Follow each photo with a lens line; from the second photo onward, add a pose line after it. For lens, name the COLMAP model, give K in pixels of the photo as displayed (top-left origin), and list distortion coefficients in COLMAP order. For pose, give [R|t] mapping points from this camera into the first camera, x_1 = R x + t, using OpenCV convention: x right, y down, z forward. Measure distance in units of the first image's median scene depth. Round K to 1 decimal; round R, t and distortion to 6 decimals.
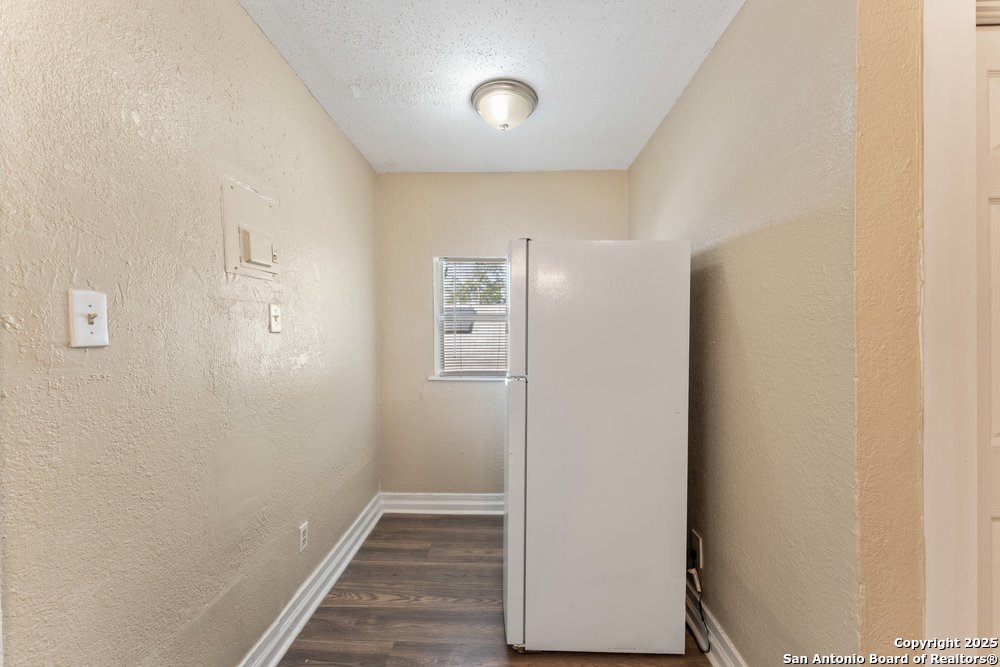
lens RADIAL K [[402.1, 0, 508.6], [0, 402.1, 333.9], [0, 0, 1]] dist [-0.000461, 0.001170]
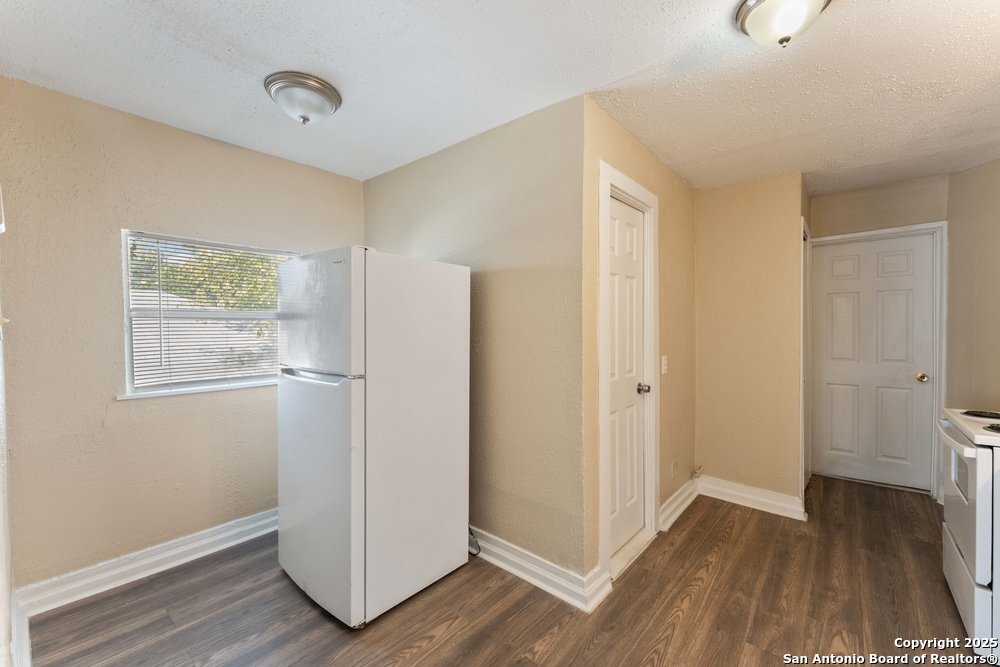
lens RADIAL K [[402.1, 0, 512.9], [0, 402.1, 334.5], [0, 0, 1]] dist [-0.000461, 0.001170]
pose [[0.619868, -0.013569, 0.784589, -0.375960], [0.003826, 0.999891, 0.014270, -0.010837], [-0.784697, -0.005844, 0.619853, 0.005708]]
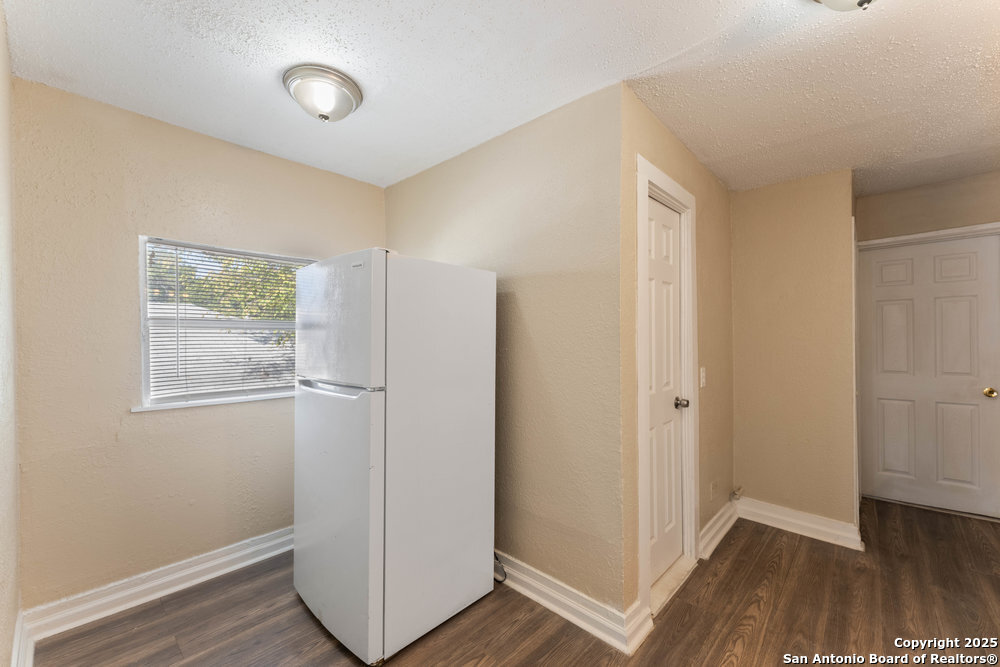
lens RADIAL K [[402.1, 0, 512.2], [0, 402.1, 338.2], [0, 0, 1]] dist [-0.000461, 0.001170]
pose [[0.656501, 0.001543, 0.754324, -0.339263], [0.004463, 0.999972, -0.005930, -0.005340], [-0.754312, 0.007260, 0.656476, 0.064913]]
